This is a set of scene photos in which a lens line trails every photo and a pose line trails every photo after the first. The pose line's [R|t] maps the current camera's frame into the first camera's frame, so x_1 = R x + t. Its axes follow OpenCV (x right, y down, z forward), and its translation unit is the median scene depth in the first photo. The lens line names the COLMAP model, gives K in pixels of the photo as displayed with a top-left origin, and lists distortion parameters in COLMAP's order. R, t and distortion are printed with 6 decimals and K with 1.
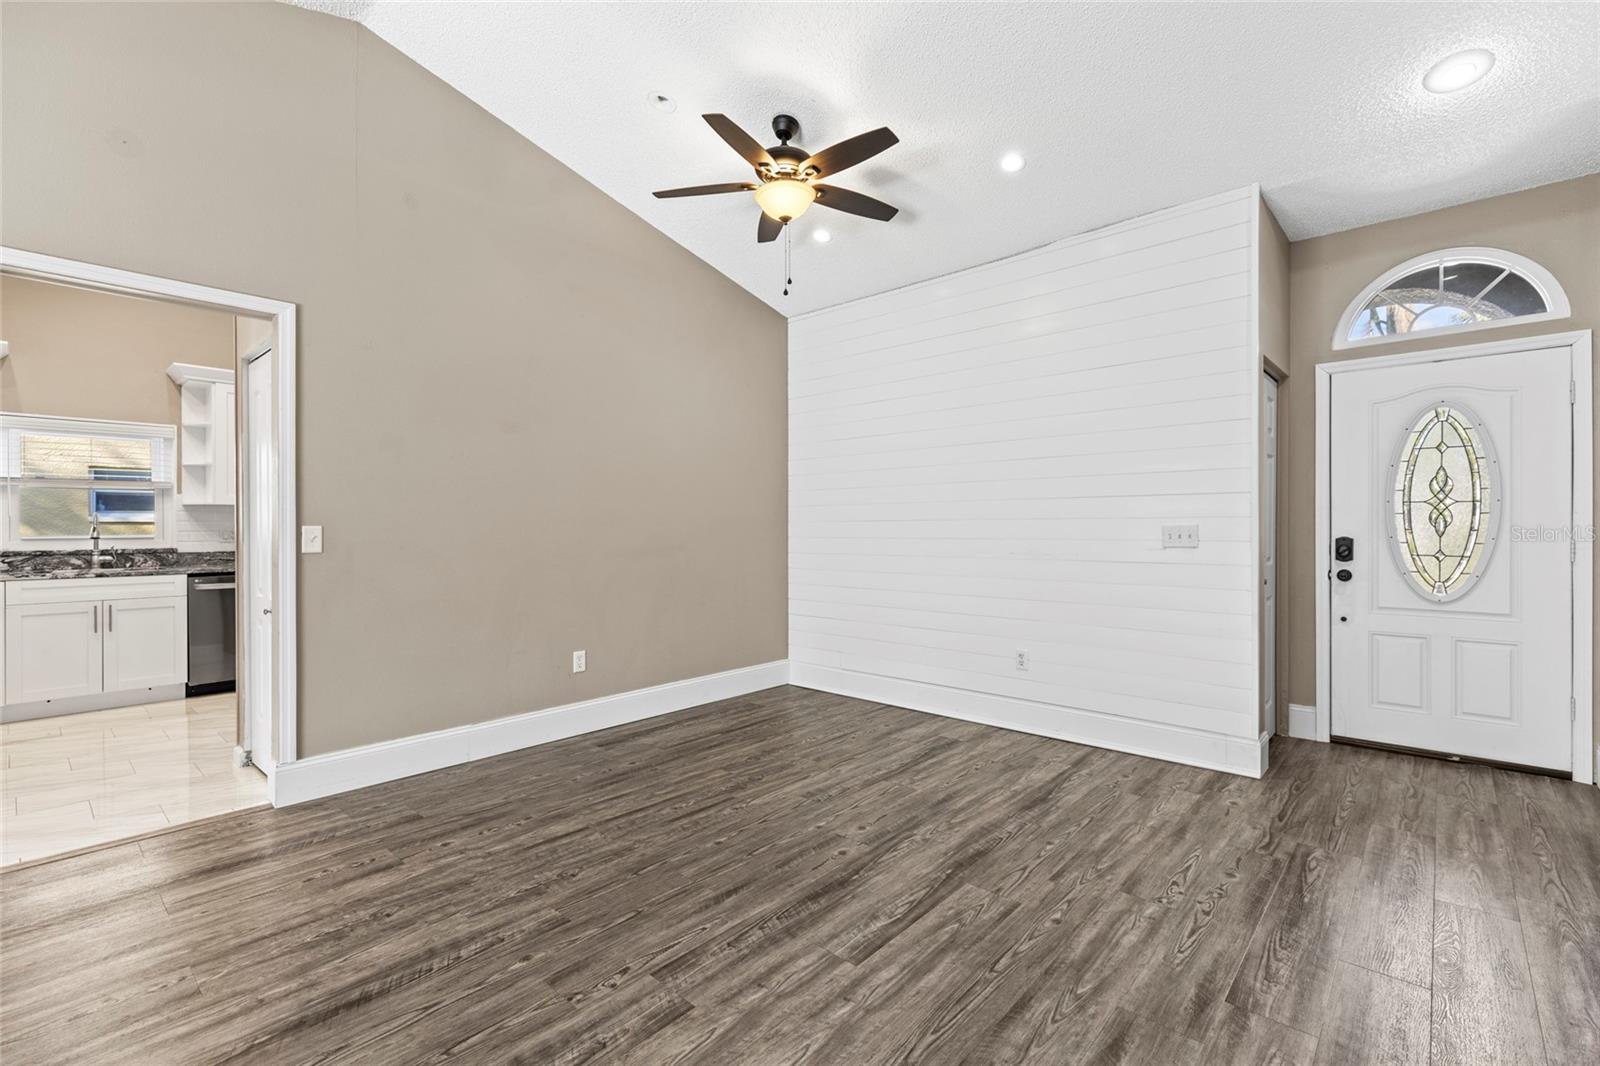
lens RADIAL K [[711.3, 0, 801.6], [0, 711.3, 528.4], [0, 0, 1]] dist [0.003790, 0.000598]
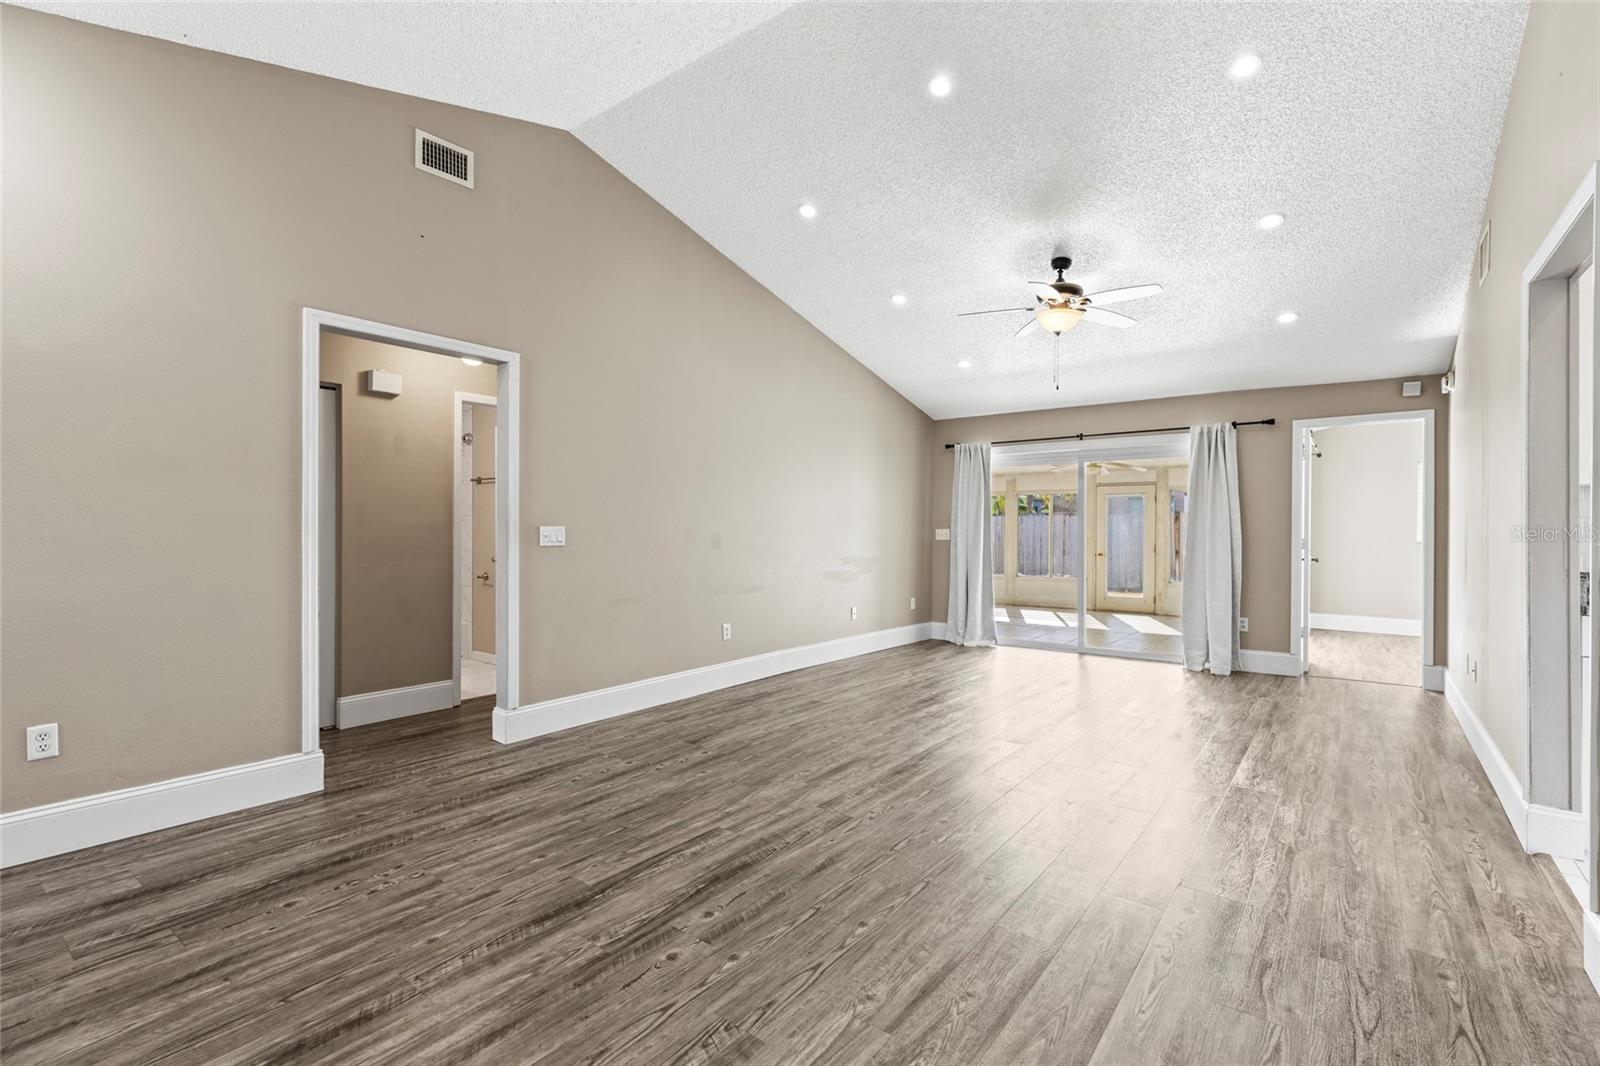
lens RADIAL K [[714.1, 0, 794.2], [0, 714.1, 523.7], [0, 0, 1]] dist [0.003971, 0.000665]
pose [[-0.997896, -0.001077, -0.064825, 0.008949], [-0.000535, 0.999965, -0.008381, 0.001862], [0.064831, -0.008329, -0.997861, 1.390818]]
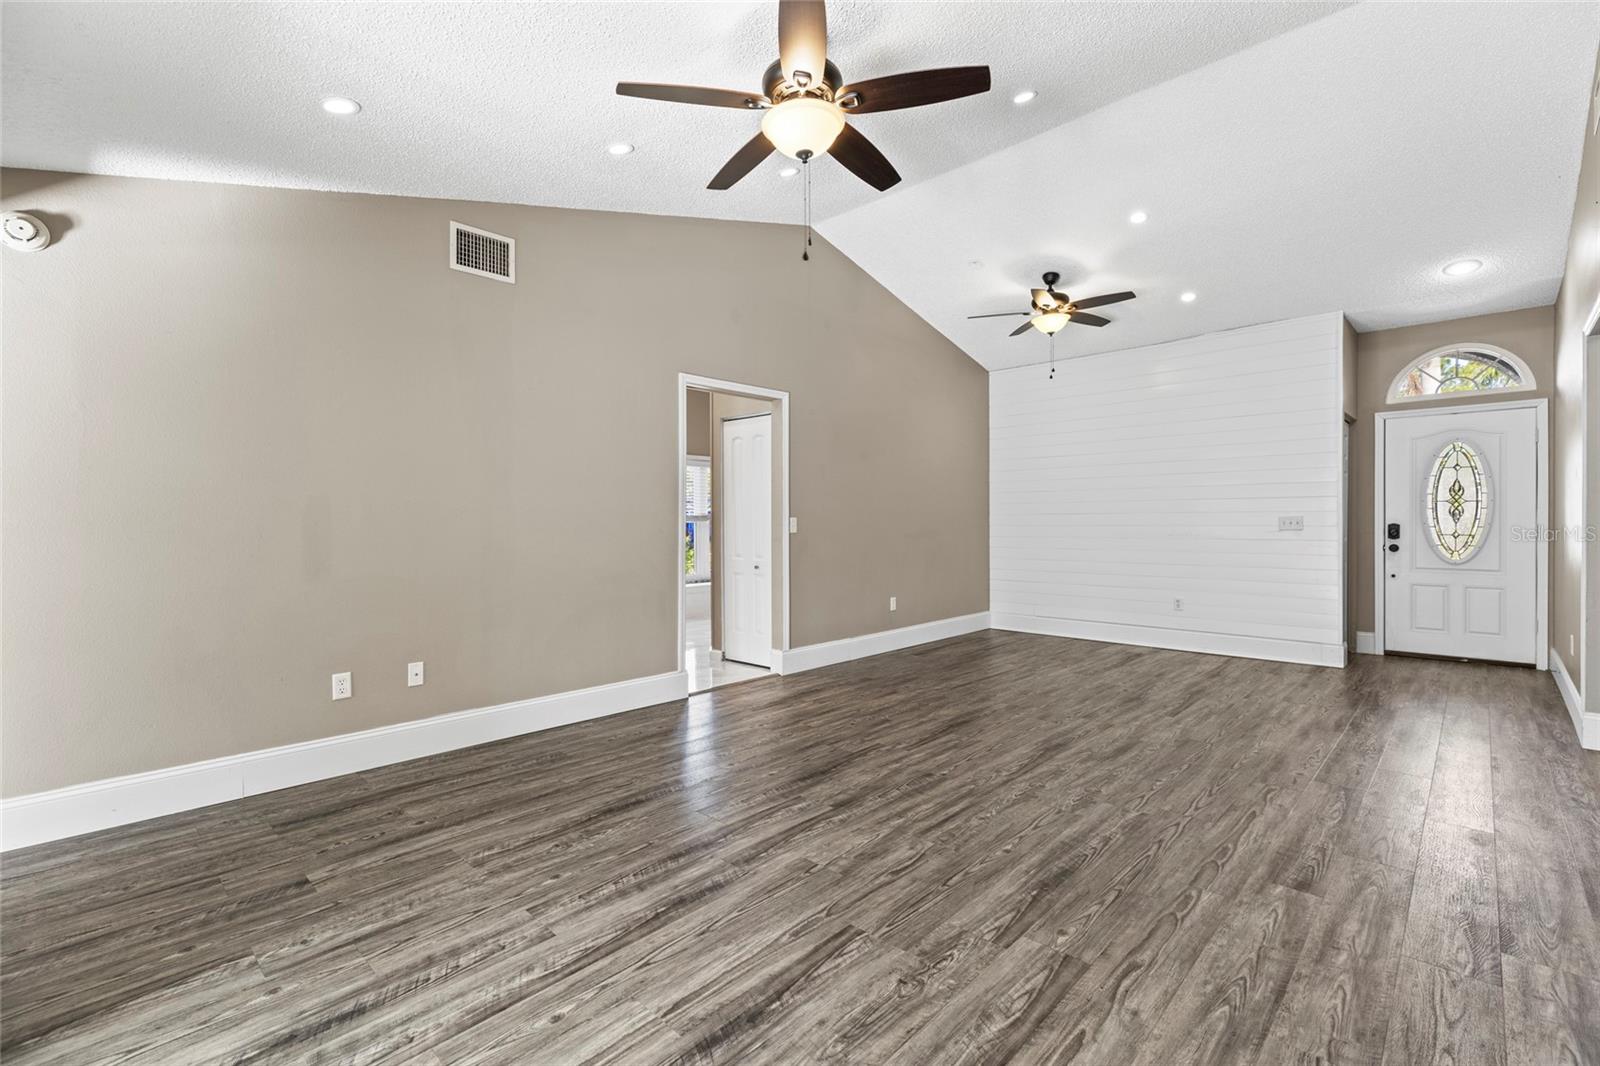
lens RADIAL K [[714.1, 0, 794.2], [0, 714.1, 523.7], [0, 0, 1]] dist [0.003971, 0.000665]
pose [[0.999509, -0.002154, -0.031245, -0.568586], [0.002270, 0.999991, 0.003686, 0.004129], [0.031237, -0.003755, 0.999505, -0.689555]]
